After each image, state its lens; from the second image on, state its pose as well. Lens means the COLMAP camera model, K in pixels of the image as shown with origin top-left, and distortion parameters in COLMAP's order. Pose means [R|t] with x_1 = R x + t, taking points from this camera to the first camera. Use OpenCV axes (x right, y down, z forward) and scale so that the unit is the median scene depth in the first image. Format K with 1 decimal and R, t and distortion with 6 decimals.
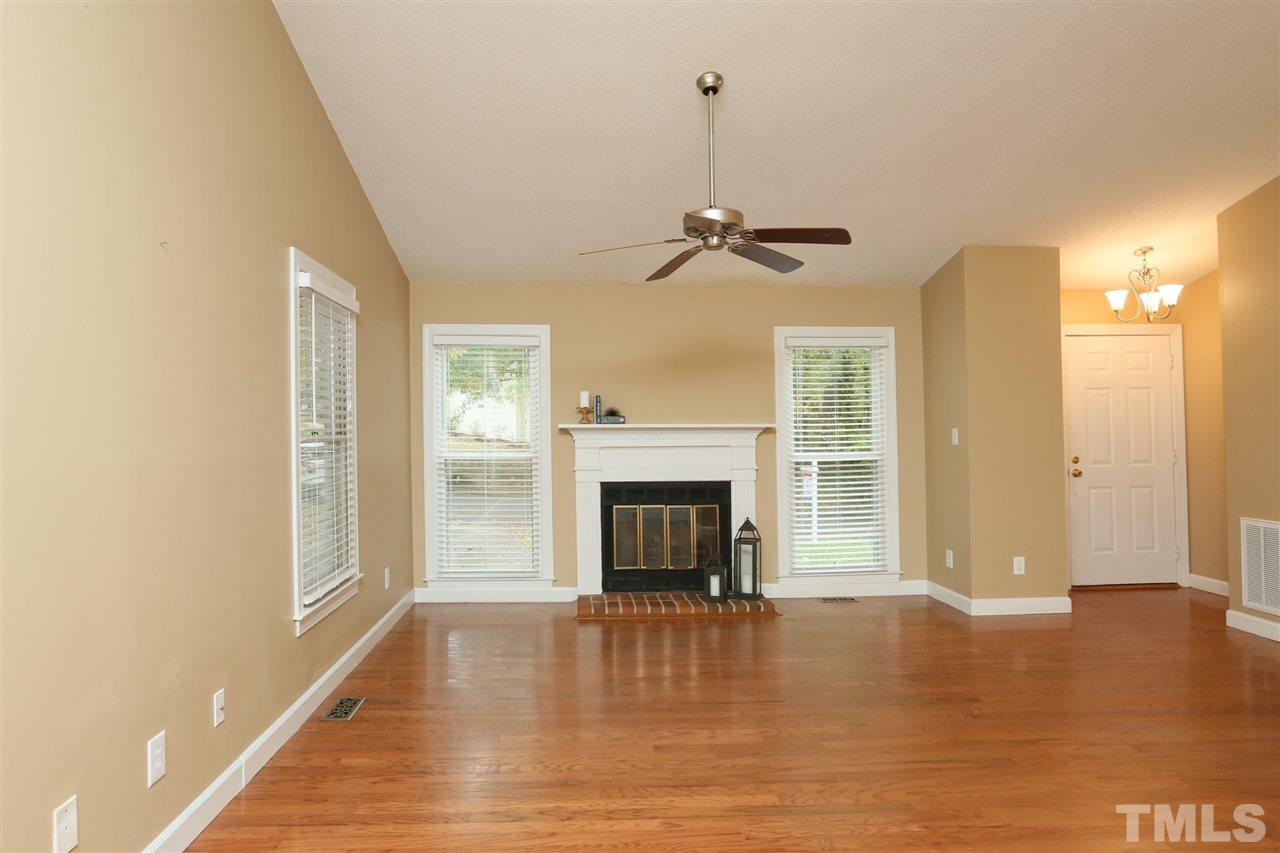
lens RADIAL K [[774.2, 0, 629.6], [0, 774.2, 421.0], [0, 0, 1]] dist [-0.066124, 0.054559]
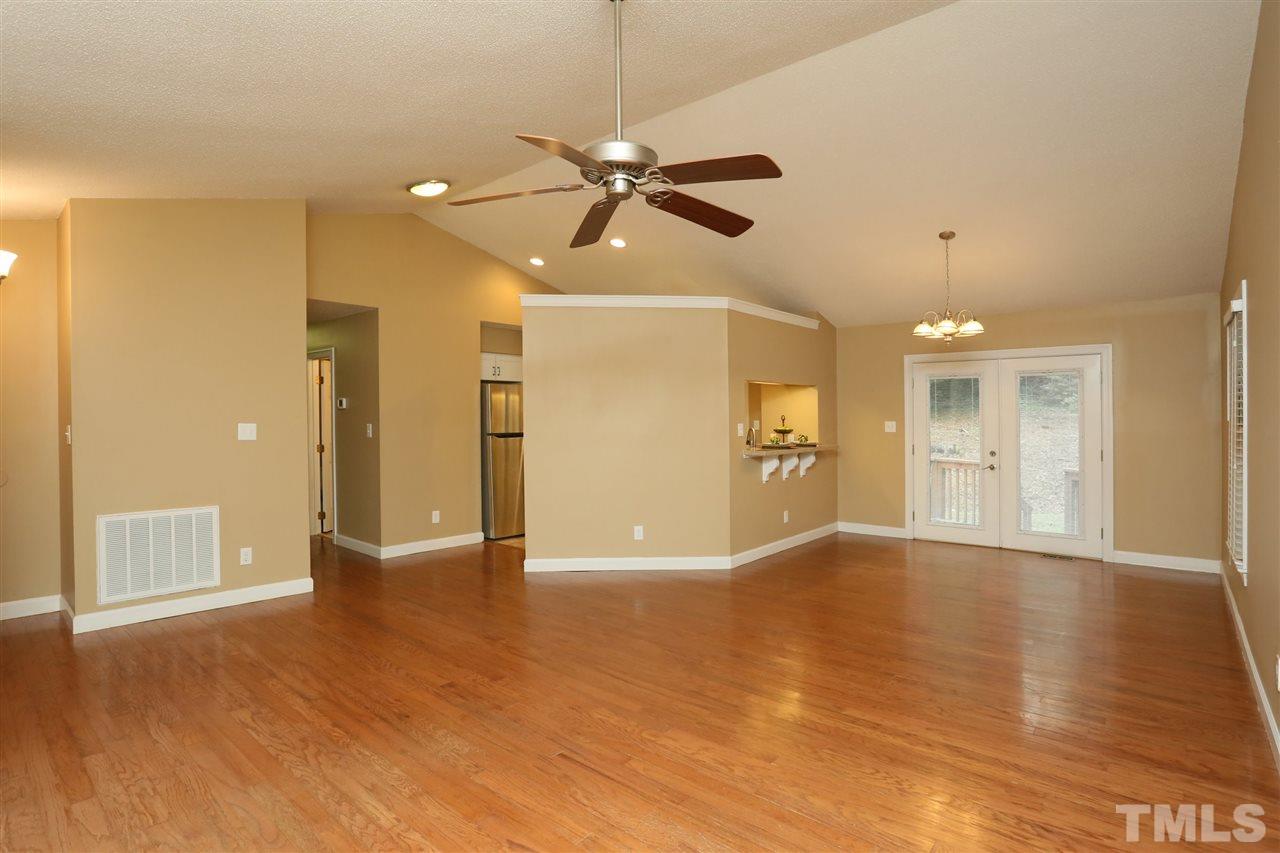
lens RADIAL K [[642.0, 0, 627.4], [0, 642.0, 422.0], [0, 0, 1]] dist [-0.050808, 0.025339]
pose [[-0.707653, 0.000496, 0.706560, -0.217756], [-0.012021, 0.999847, -0.012741, 0.005945], [-0.706458, -0.017510, -0.707538, 0.922253]]
